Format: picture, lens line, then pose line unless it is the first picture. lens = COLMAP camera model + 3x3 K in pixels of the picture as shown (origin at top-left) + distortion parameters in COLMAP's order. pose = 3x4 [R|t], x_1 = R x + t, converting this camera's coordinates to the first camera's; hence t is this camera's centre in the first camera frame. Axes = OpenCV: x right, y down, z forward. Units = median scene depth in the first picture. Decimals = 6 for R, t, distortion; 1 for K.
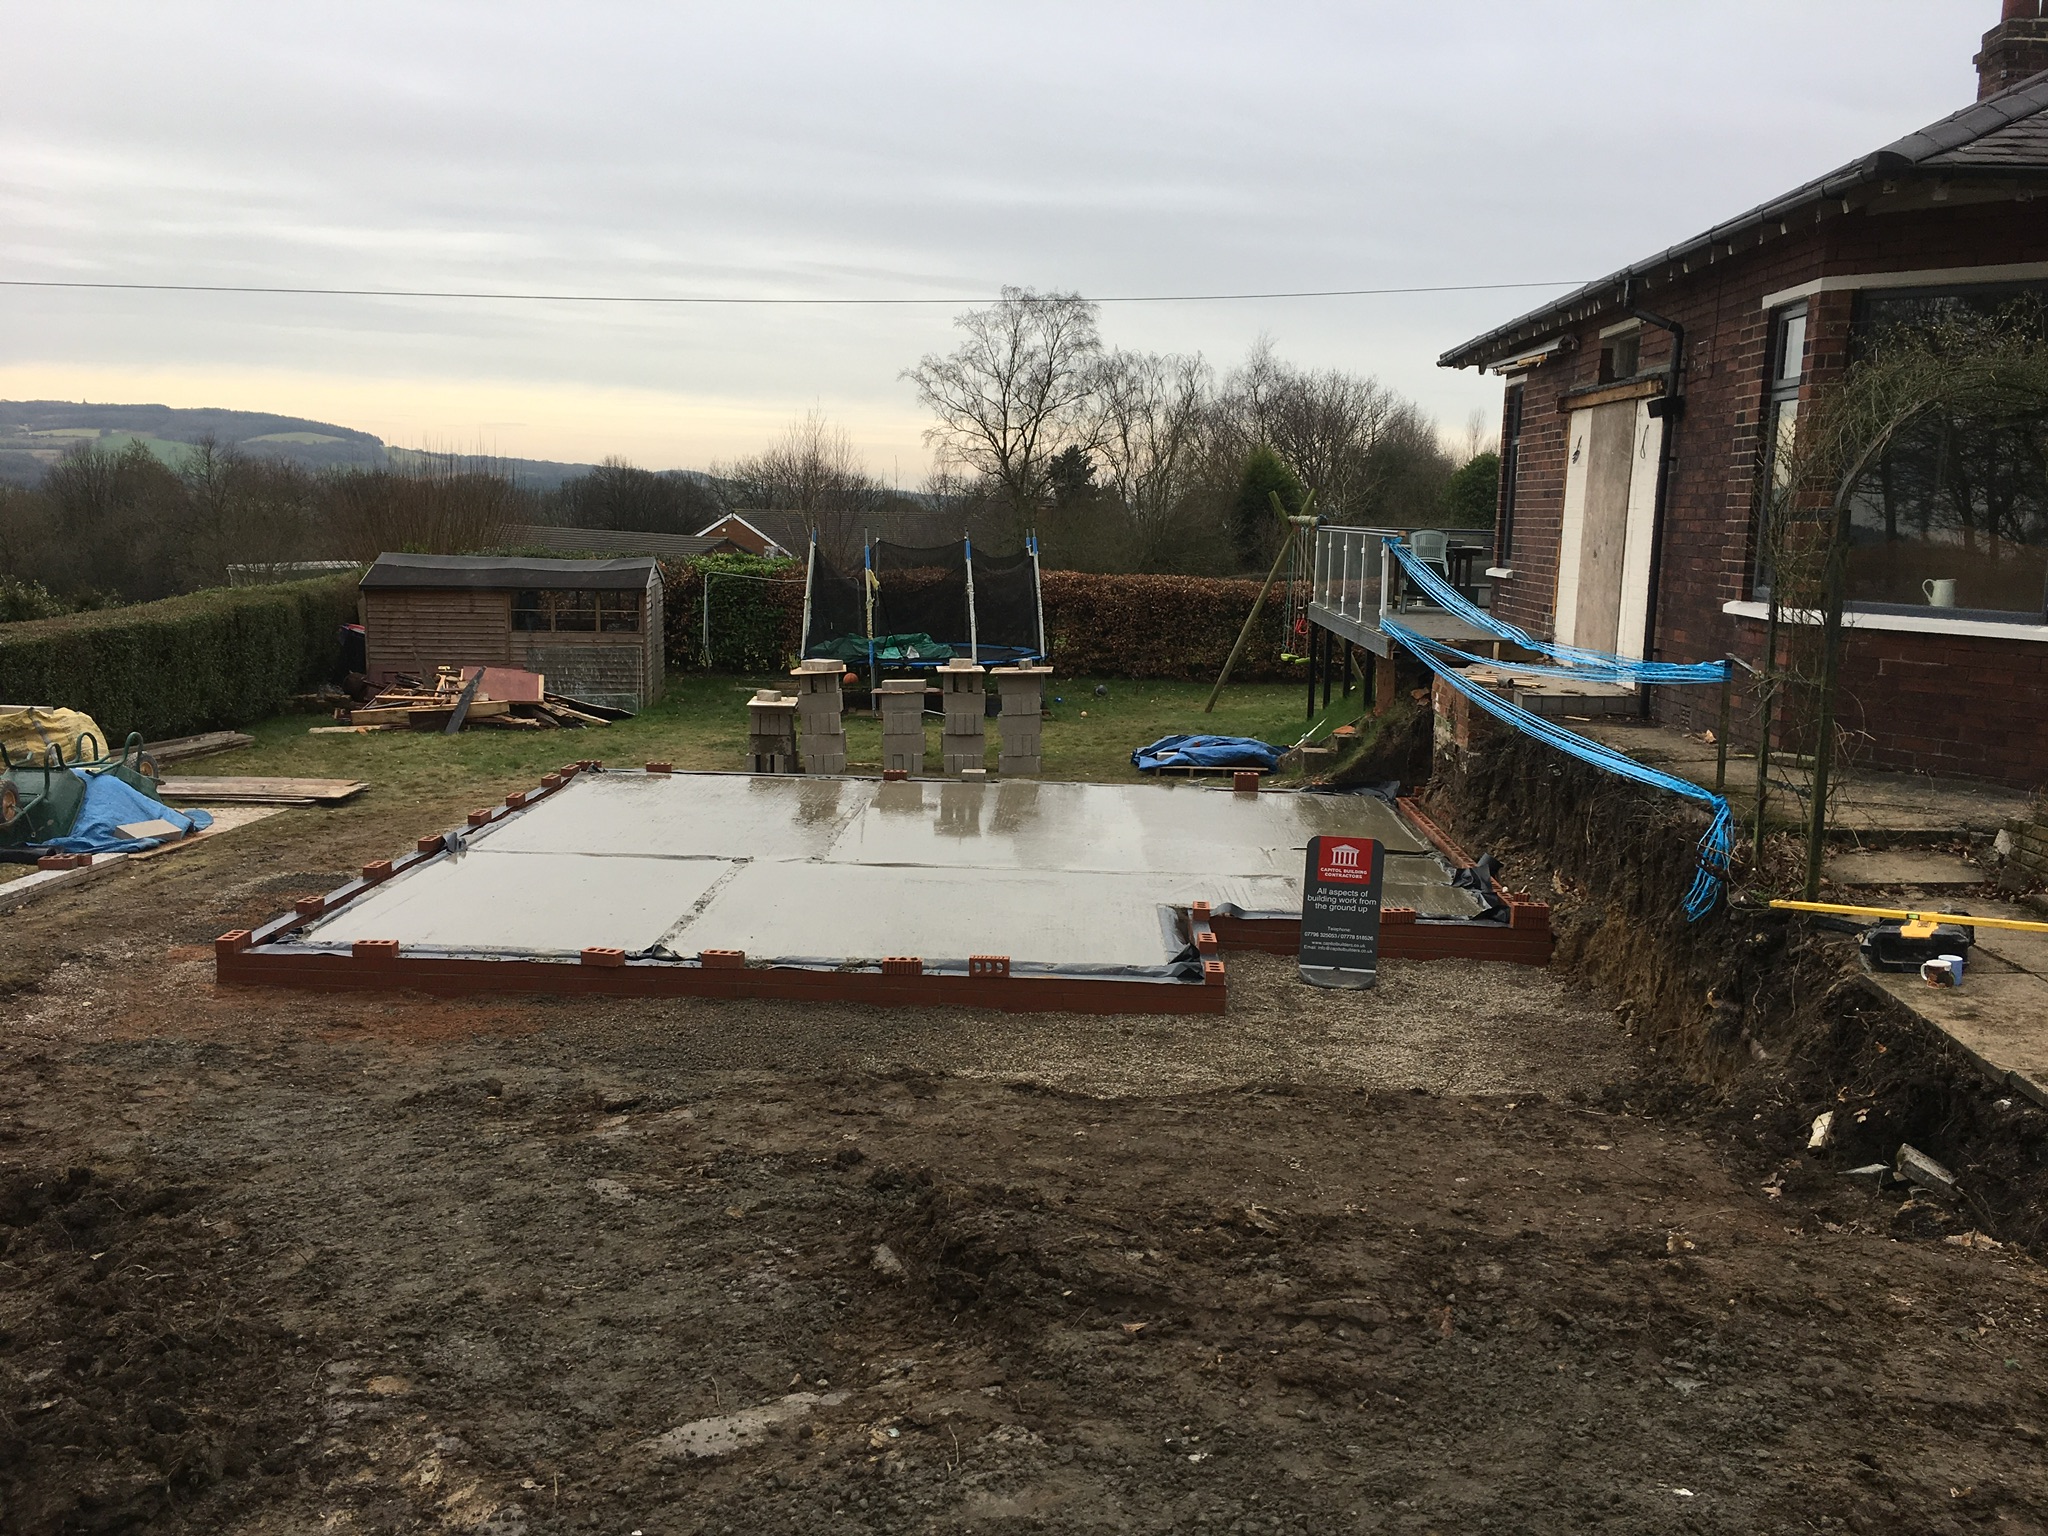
lens RADIAL K [[1725.7, 0, 1015.6], [0, 1725.7, 768.9], [0, 0, 1]] dist [0.088292, -0.105384]
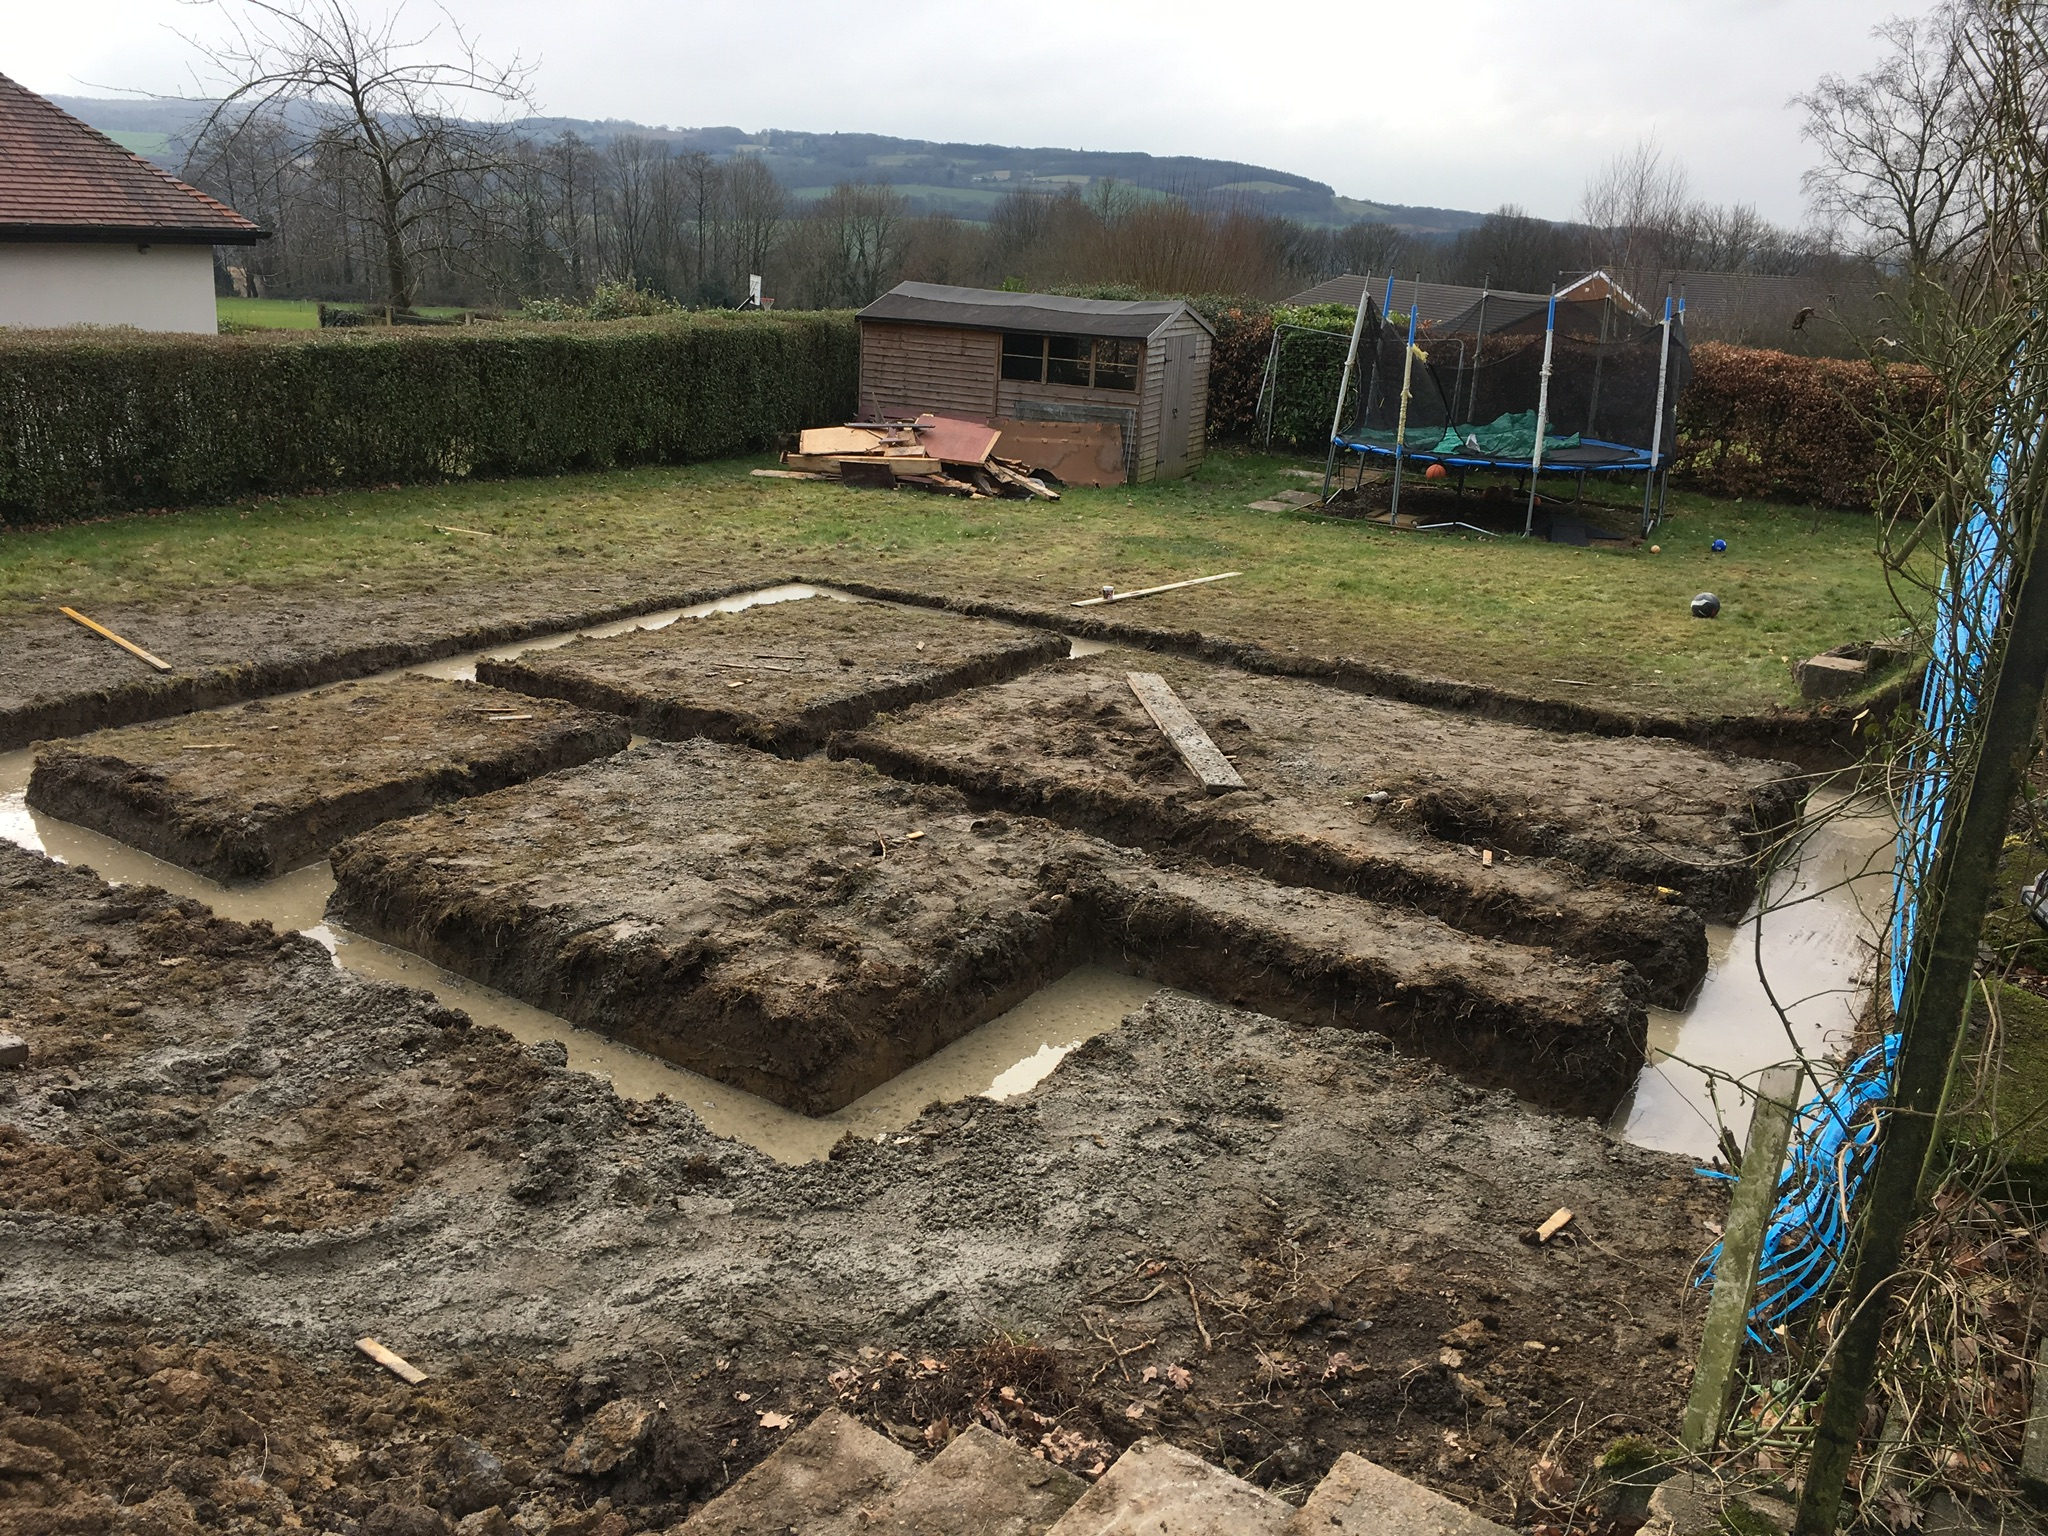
lens RADIAL K [[1725.7, 0, 1029.6], [0, 1725.7, 767.5], [0, 0, 1]] dist [0.088292, -0.105384]
pose [[0.874028, 0.174867, -0.453317, 0.159438], [-0.113852, 0.980724, 0.158800, -0.029090], [0.472348, -0.087185, 0.877090, 0.233437]]
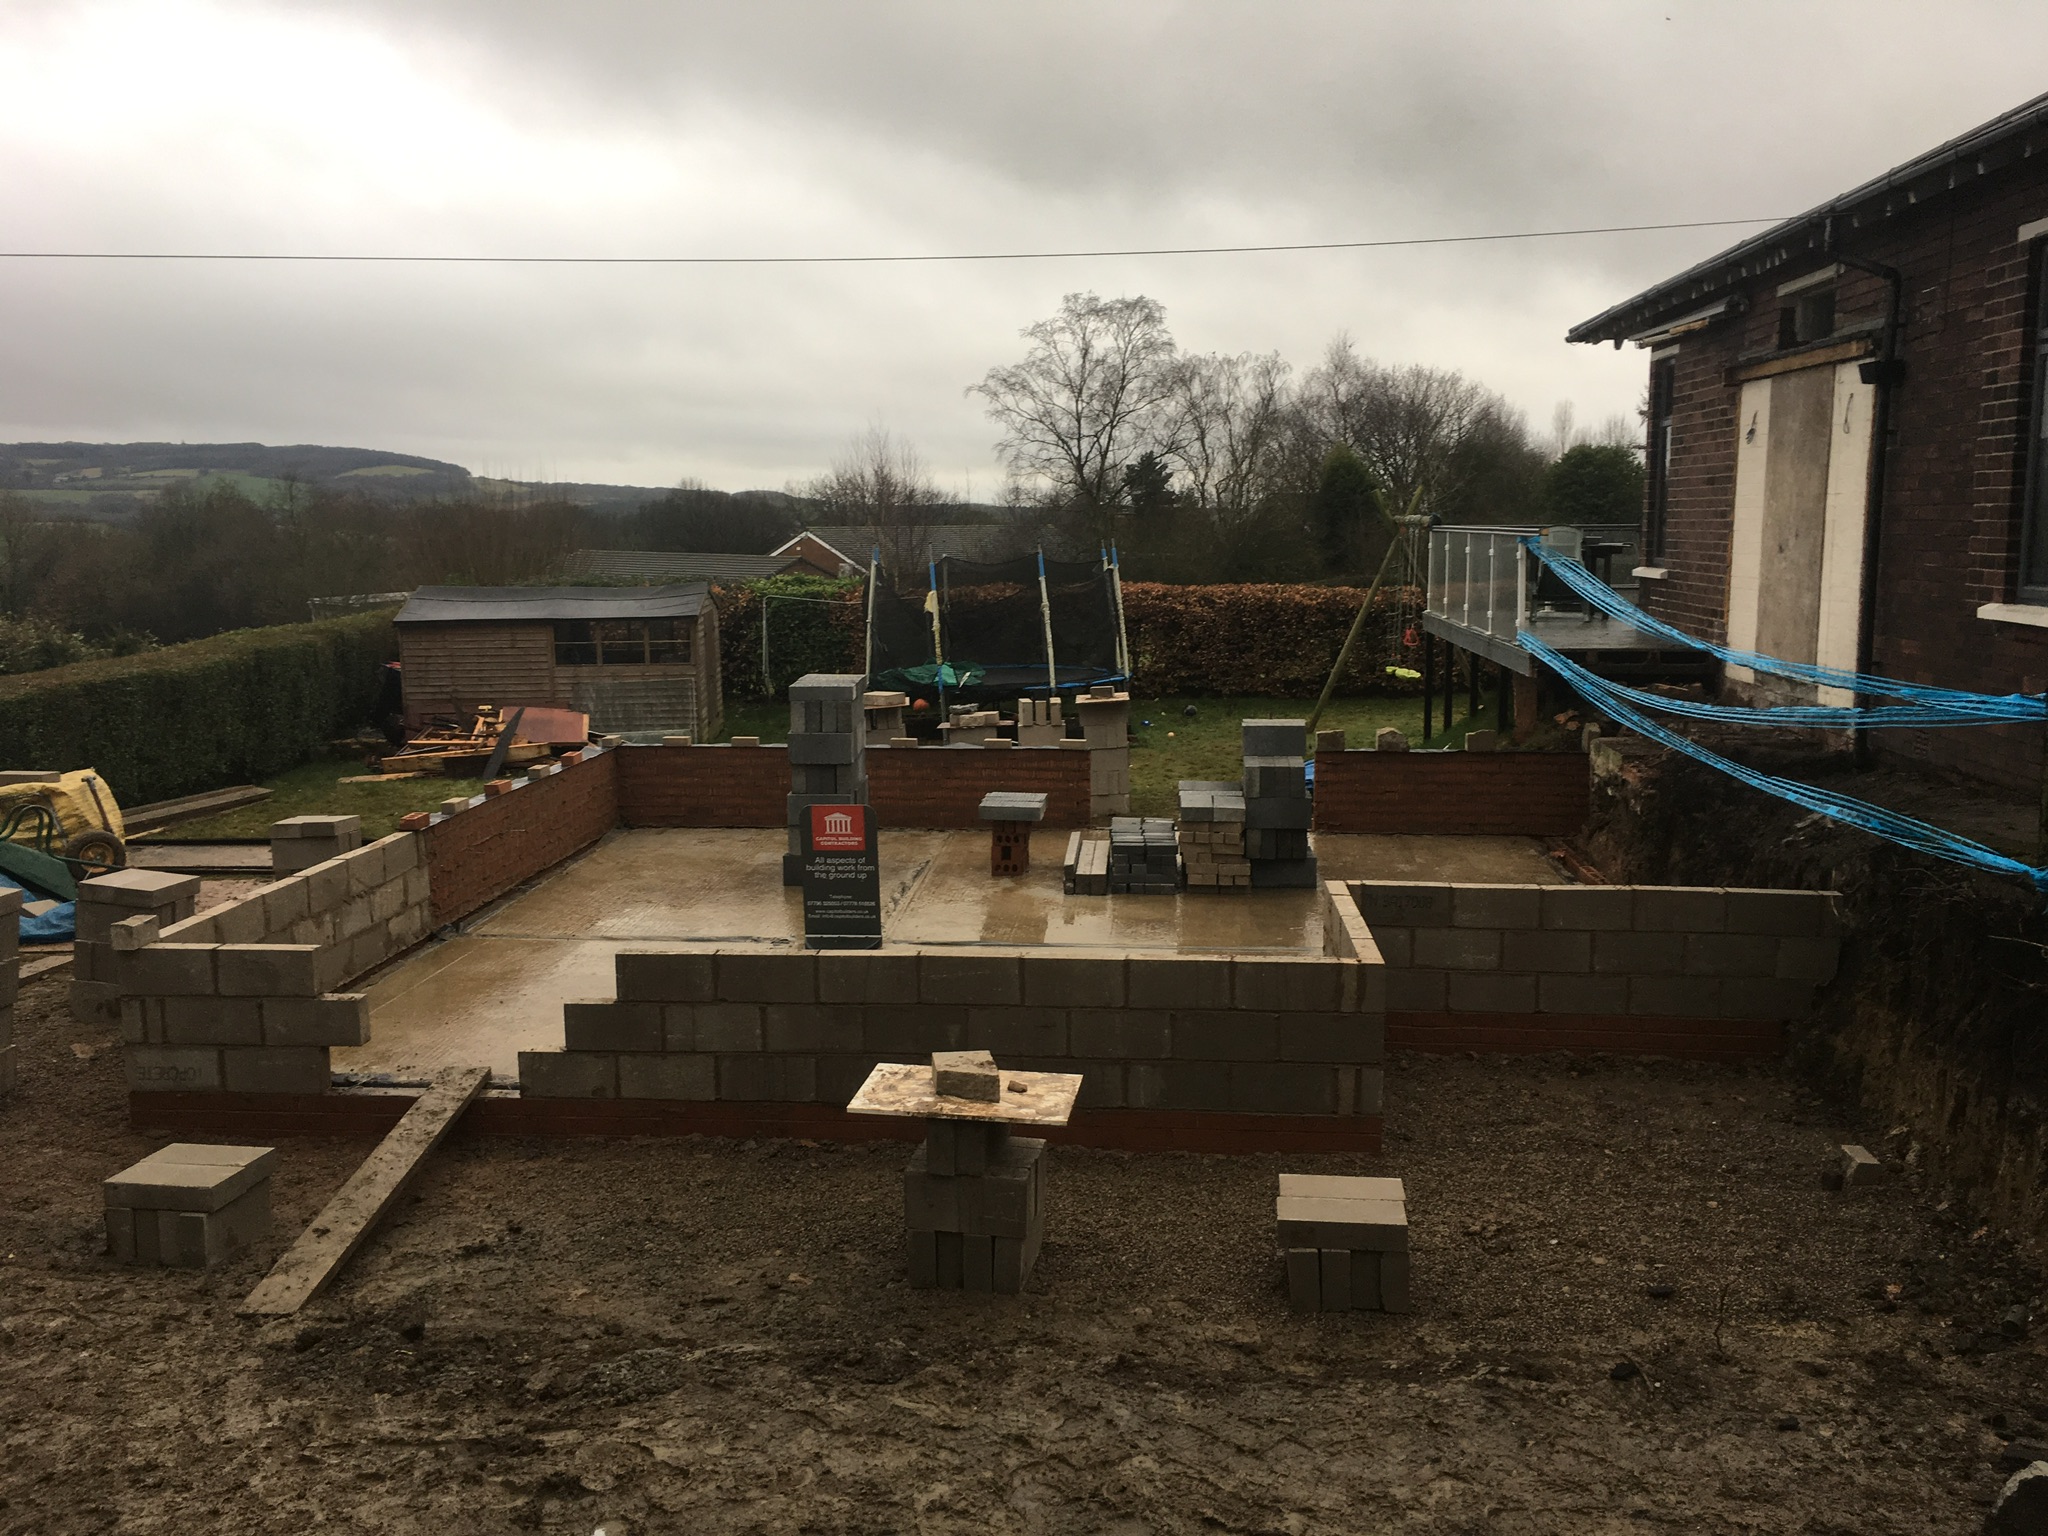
lens RADIAL K [[1725.7, 0, 1029.5], [0, 1725.7, 761.2], [0, 0, 1]] dist [0.088292, -0.105384]
pose [[0.998928, -0.025596, -0.038567, -0.001721], [0.025204, 0.999626, -0.010613, -0.012462], [0.038824, 0.009630, 0.999200, 0.083664]]
